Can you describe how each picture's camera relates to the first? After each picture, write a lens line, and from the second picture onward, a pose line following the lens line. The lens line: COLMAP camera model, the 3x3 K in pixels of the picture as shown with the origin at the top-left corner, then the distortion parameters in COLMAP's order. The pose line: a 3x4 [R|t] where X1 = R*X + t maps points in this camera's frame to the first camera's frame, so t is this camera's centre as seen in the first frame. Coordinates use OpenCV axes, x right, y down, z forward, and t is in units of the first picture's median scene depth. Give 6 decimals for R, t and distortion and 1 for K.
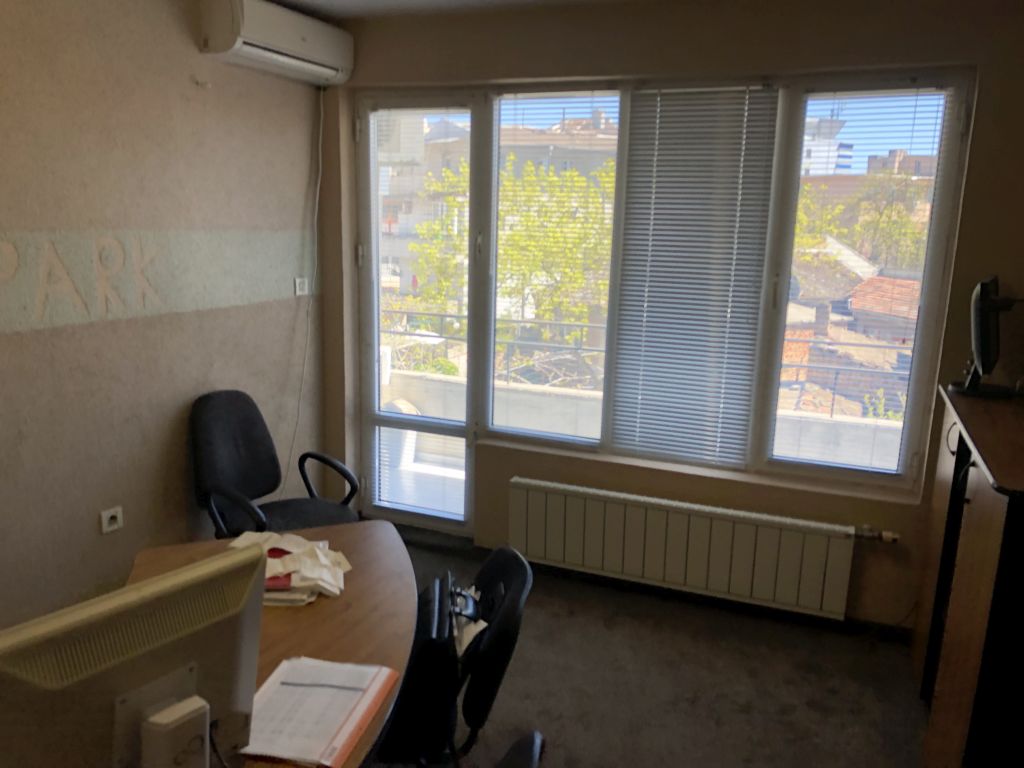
lens RADIAL K [[848.4, 0, 516.5], [0, 848.4, 389.5], [0, 0, 1]] dist [0.084991, -0.161939]
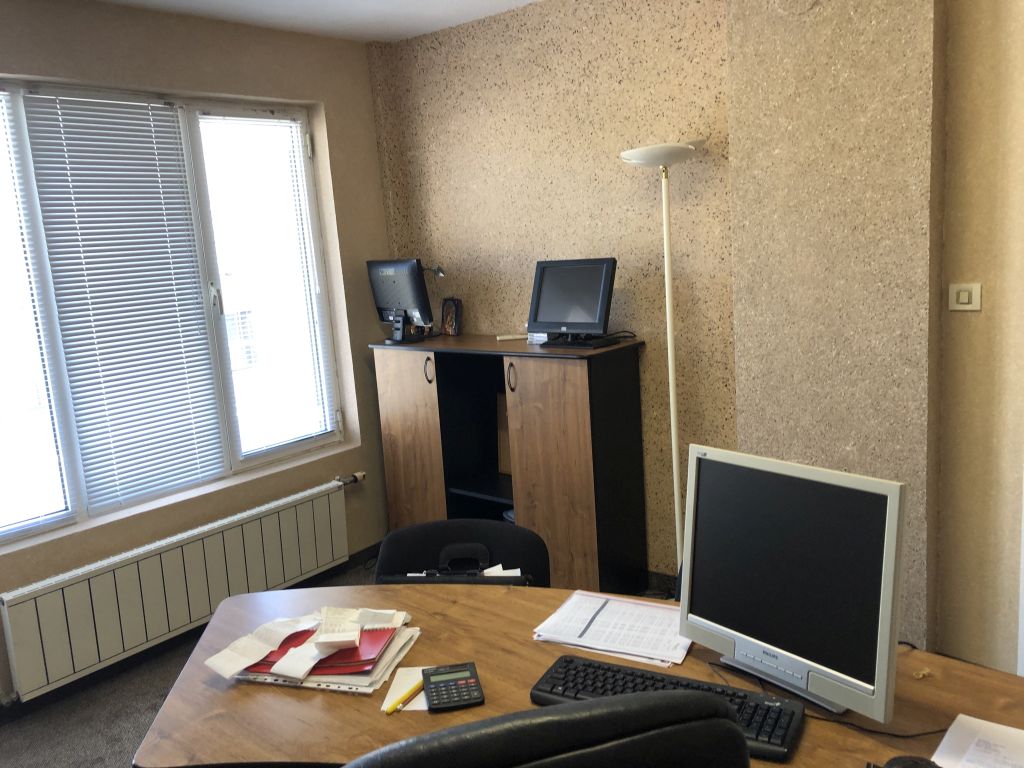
lens RADIAL K [[887.3, 0, 498.8], [0, 887.3, 384.8], [0, 0, 1]] dist [0.107637, -0.185363]
pose [[0.255521, -0.196904, 0.946540, -0.640522], [0.270617, 0.954472, 0.125500, -0.056129], [-0.928157, 0.224082, 0.297173, 0.354441]]
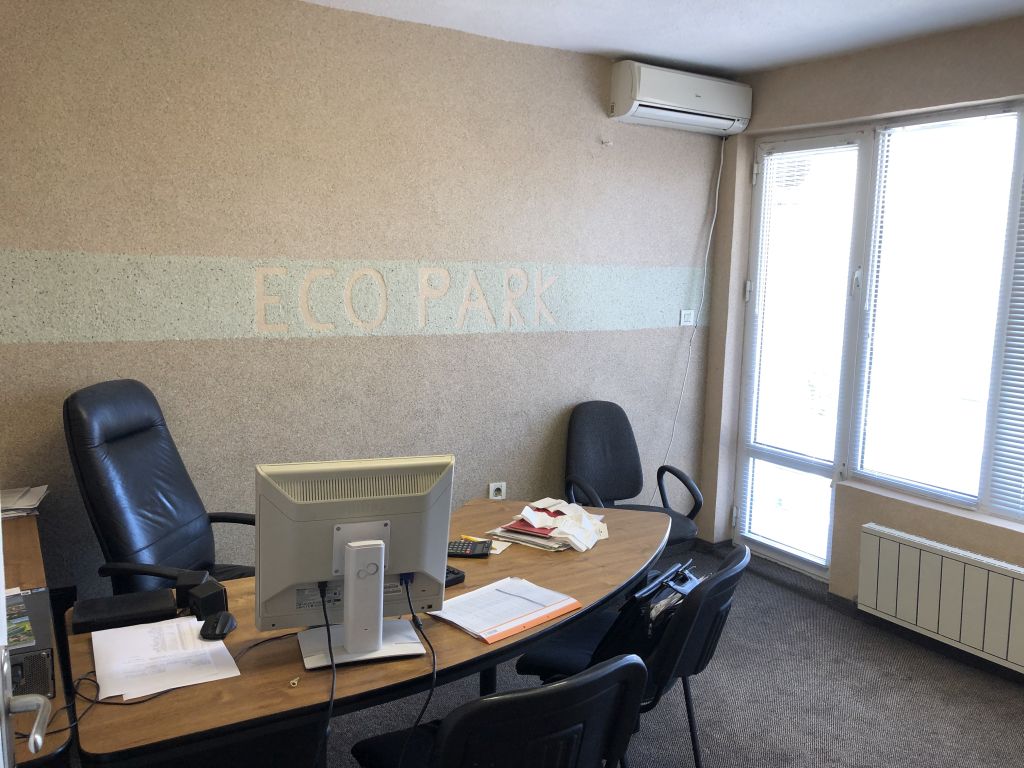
lens RADIAL K [[887.3, 0, 498.8], [0, 887.3, 384.8], [0, 0, 1]] dist [0.107637, -0.185363]
pose [[0.812599, 0.076741, -0.577748, 0.245023], [-0.123313, 0.991490, -0.041741, 0.046964], [0.569628, 0.105162, 0.815147, -0.066788]]
